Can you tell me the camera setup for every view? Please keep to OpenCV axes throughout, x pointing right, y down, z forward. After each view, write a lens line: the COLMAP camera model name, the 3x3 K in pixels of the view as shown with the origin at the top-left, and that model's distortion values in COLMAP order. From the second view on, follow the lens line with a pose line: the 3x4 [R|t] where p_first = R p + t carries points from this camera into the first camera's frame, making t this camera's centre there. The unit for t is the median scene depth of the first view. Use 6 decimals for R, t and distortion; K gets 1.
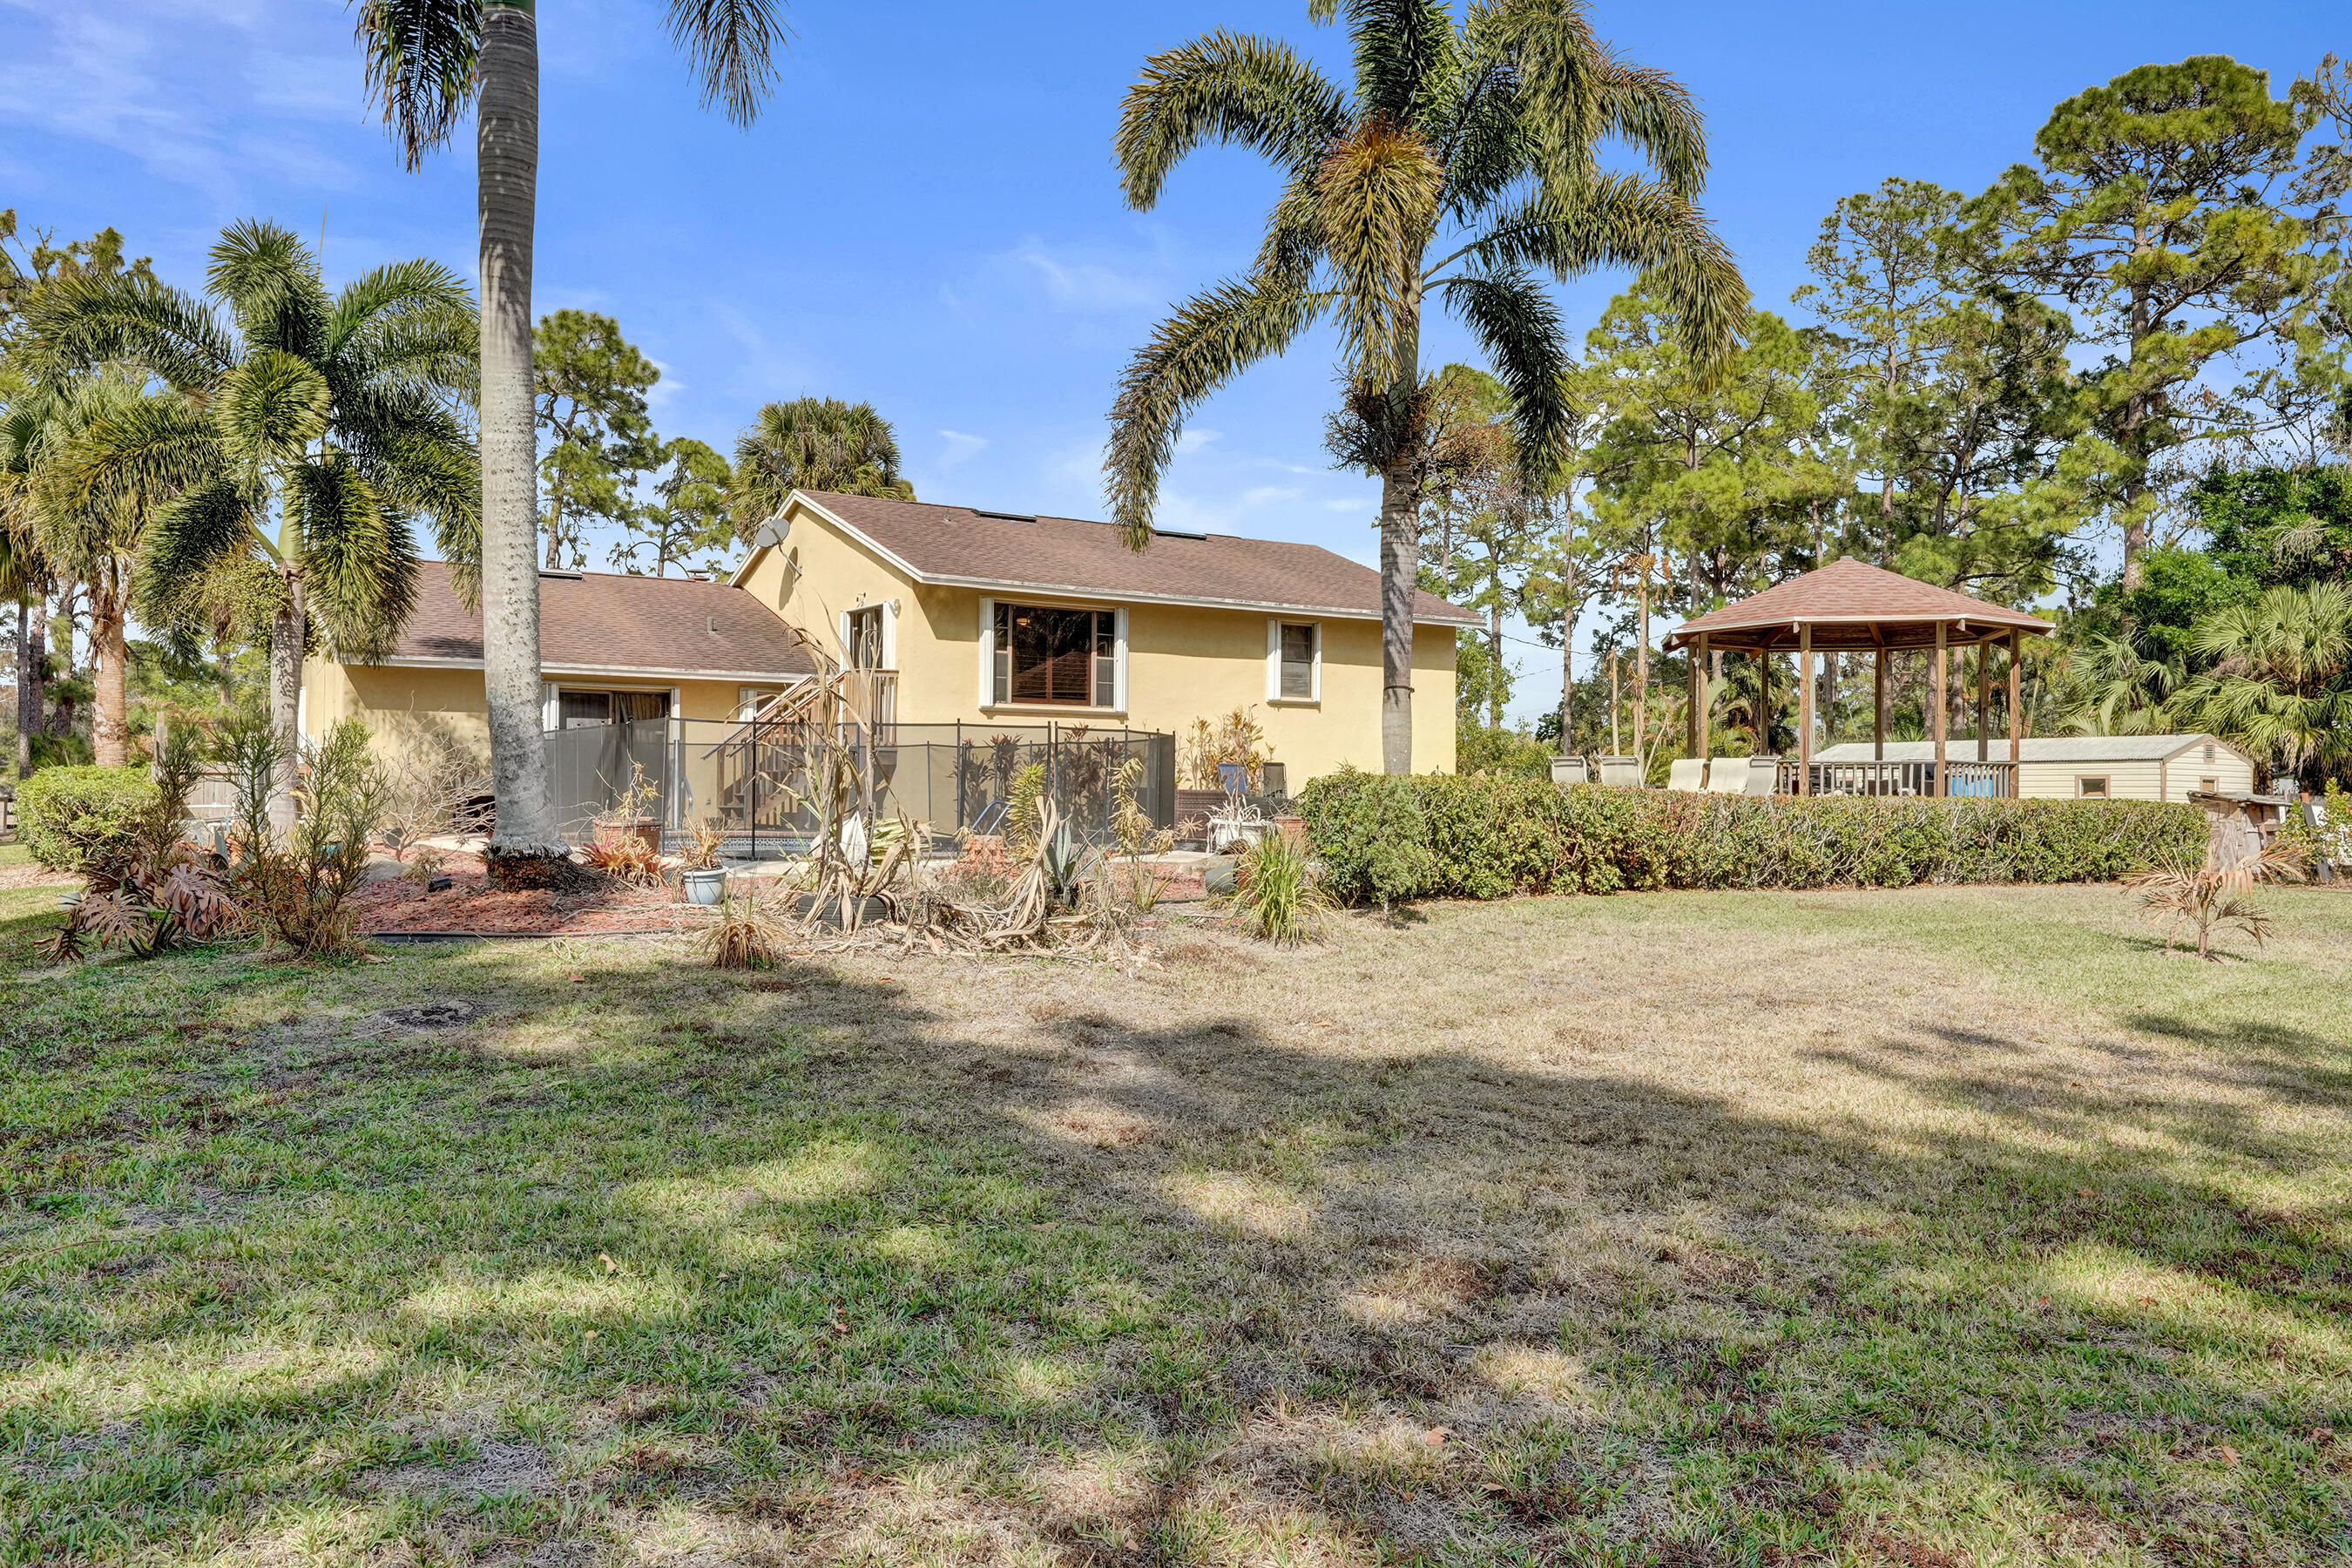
lens RADIAL K [[1783.8, 0, 1176.0], [0, 1783.8, 784.0], [0, 0, 1]] dist [0.050116, 0.002016]
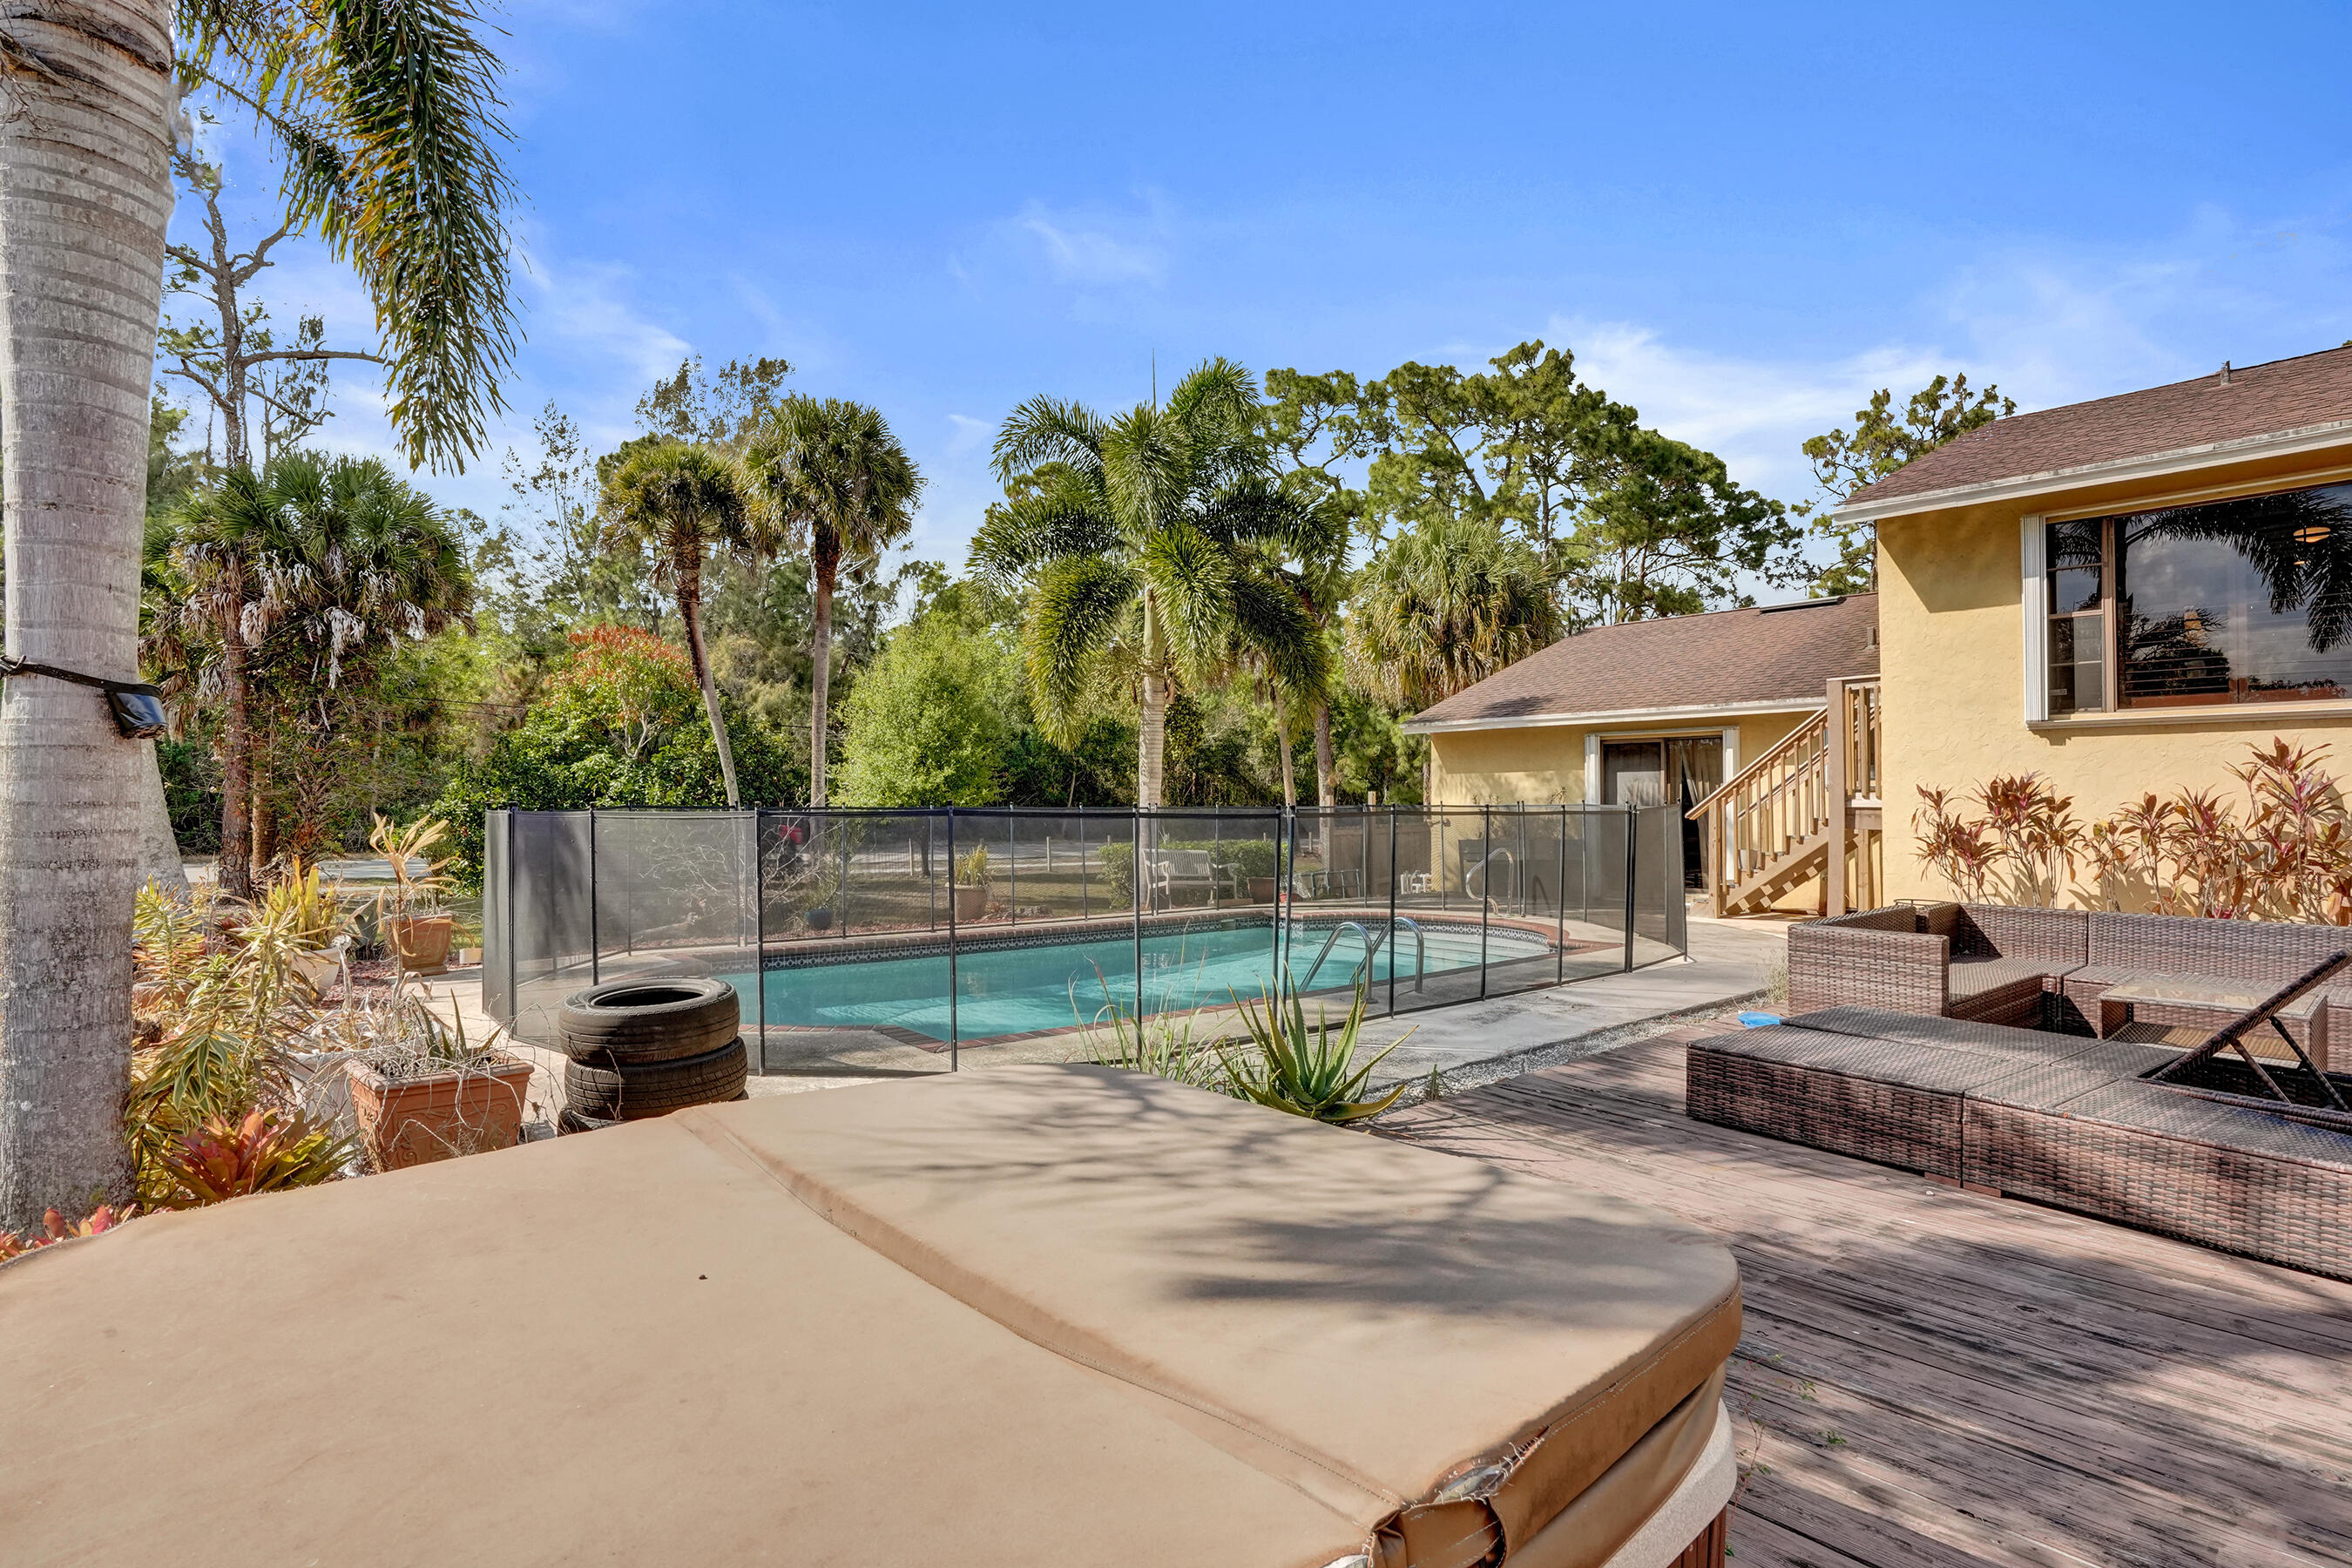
lens RADIAL K [[1115.8, 0, 1176.0], [0, 1115.8, 784.0], [0, 0, 1]] dist [-0.049873, 0.020696]
pose [[0.114875, -0.025239, -0.993059, 0.170060], [0.013242, 0.999627, -0.023874, -0.018017], [0.993292, -0.010408, 0.115166, 0.630241]]
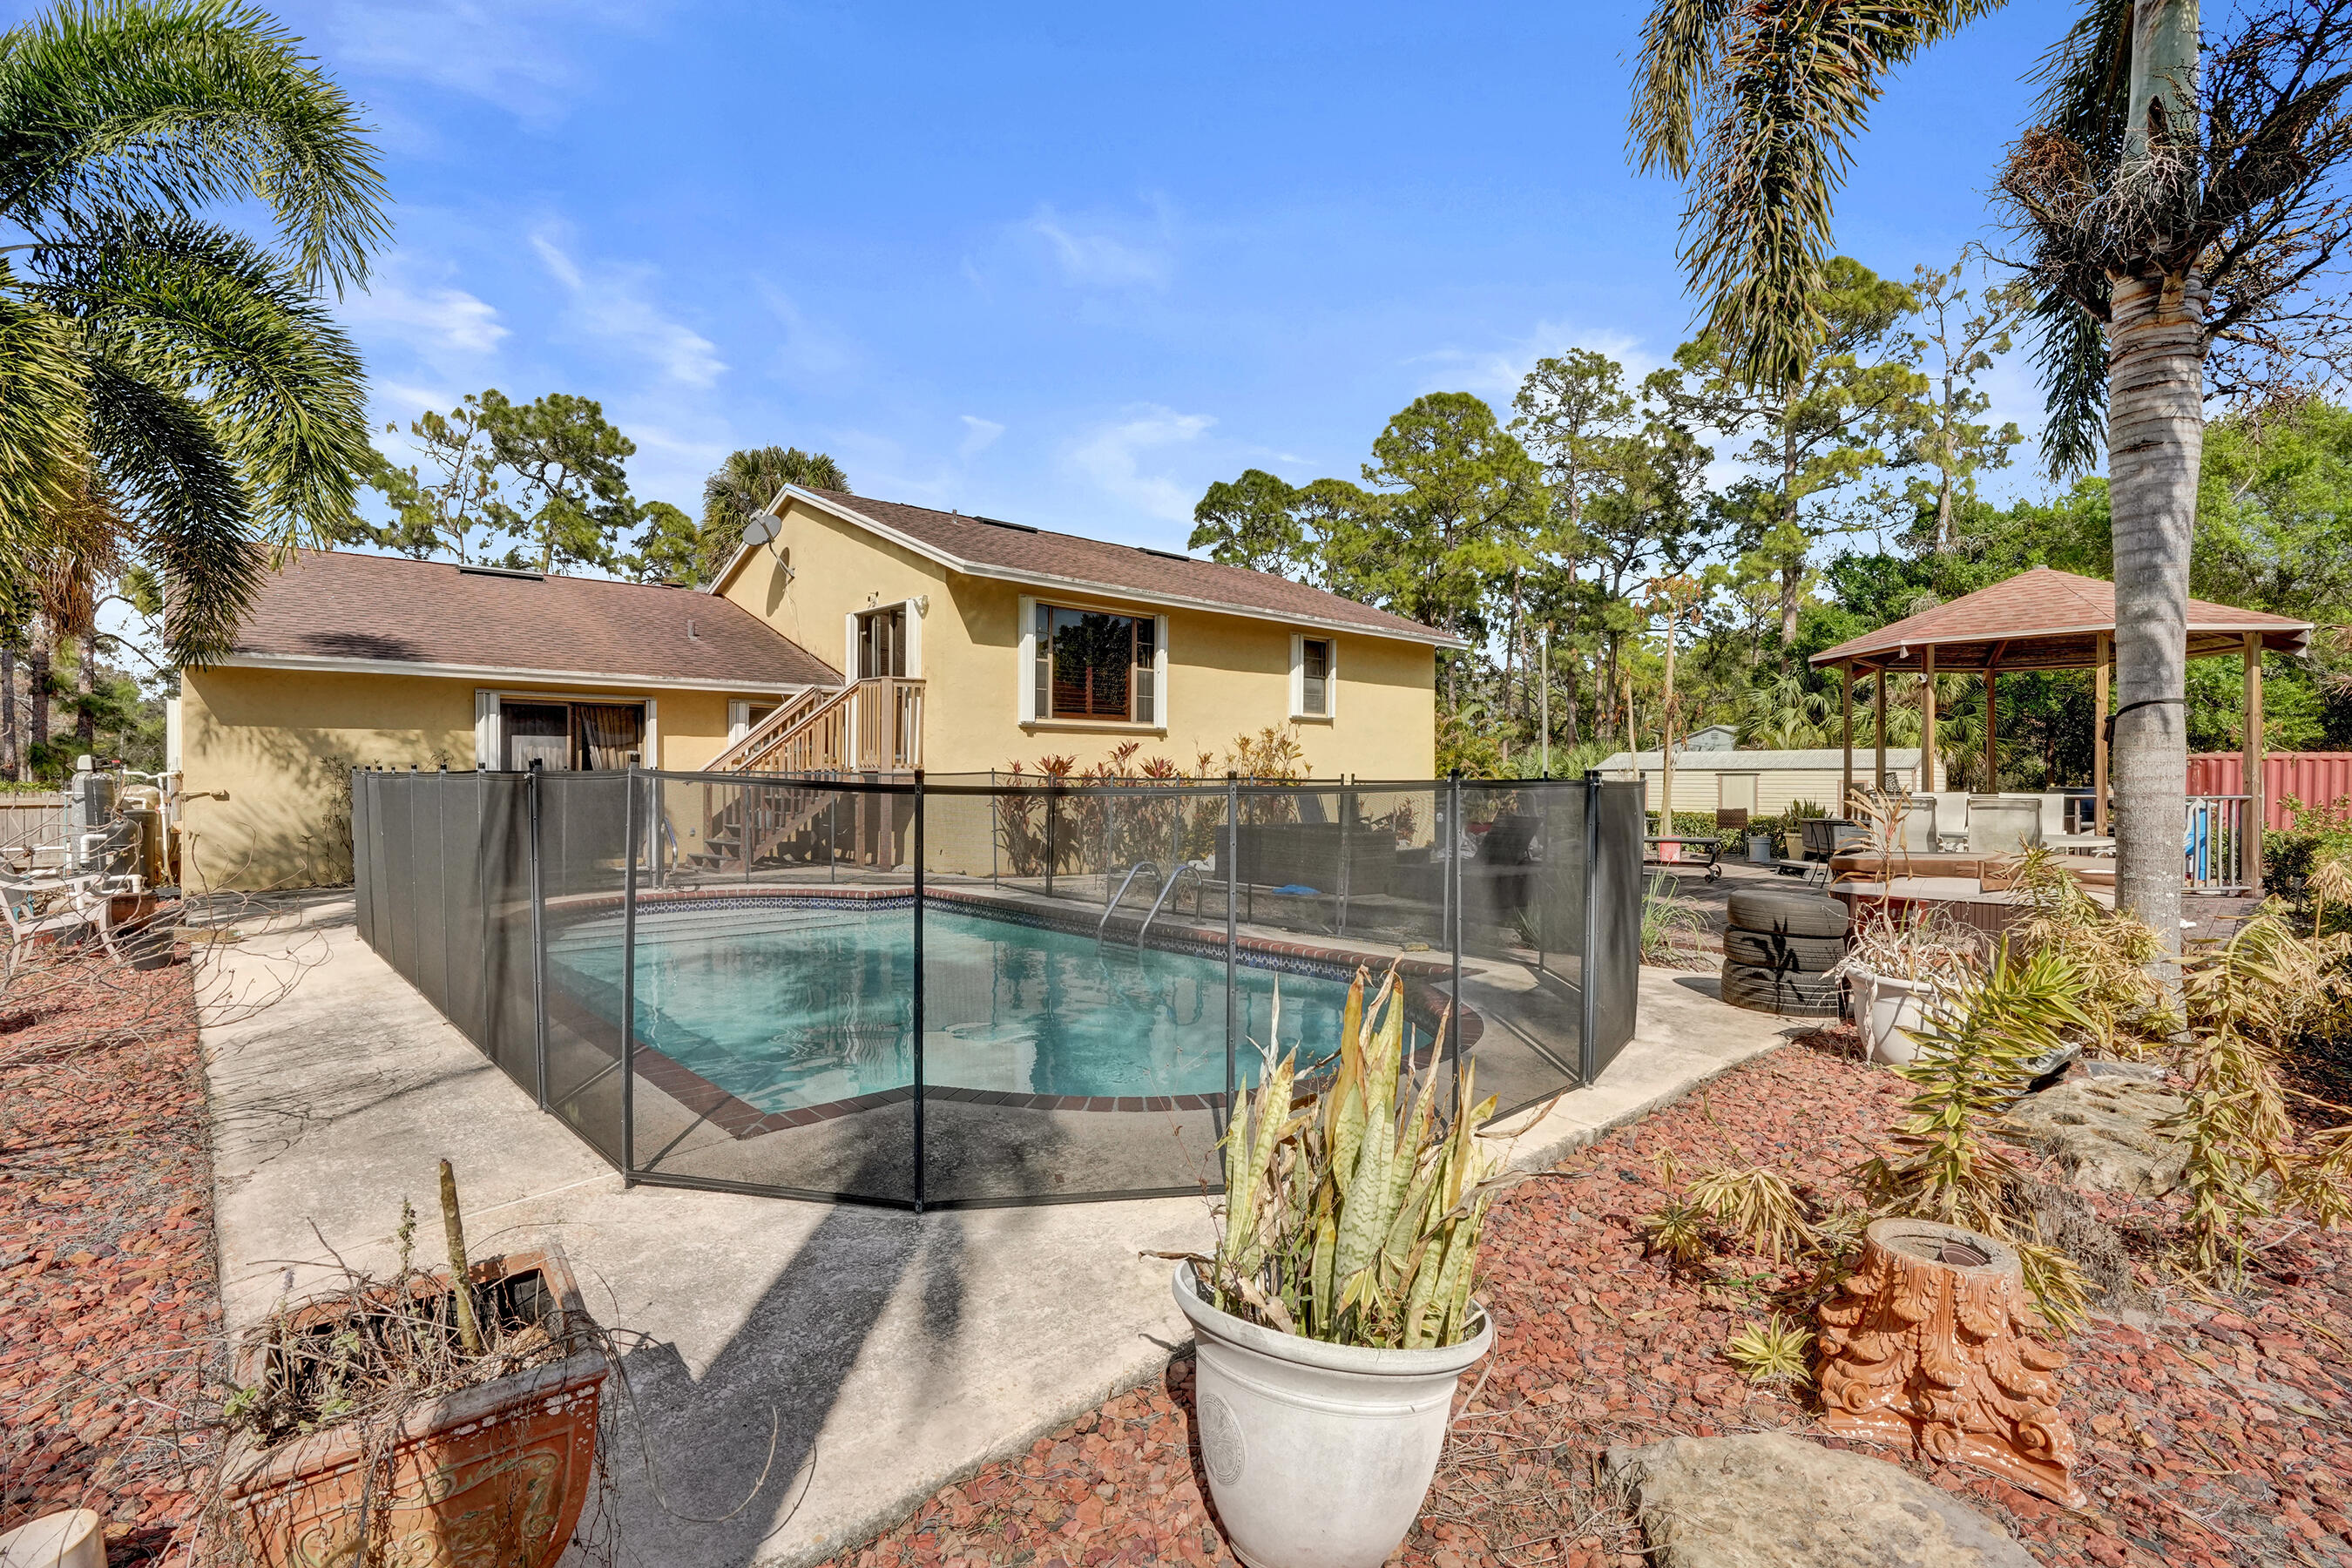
lens RADIAL K [[1115.8, 0, 1176.0], [0, 1115.8, 784.0], [0, 0, 1]] dist [-0.049873, 0.020696]
pose [[0.985148, -0.005010, 0.171636, -0.114673], [0.002513, 0.999888, 0.014763, -0.019119], [-0.171691, -0.014112, 0.985050, 0.406843]]
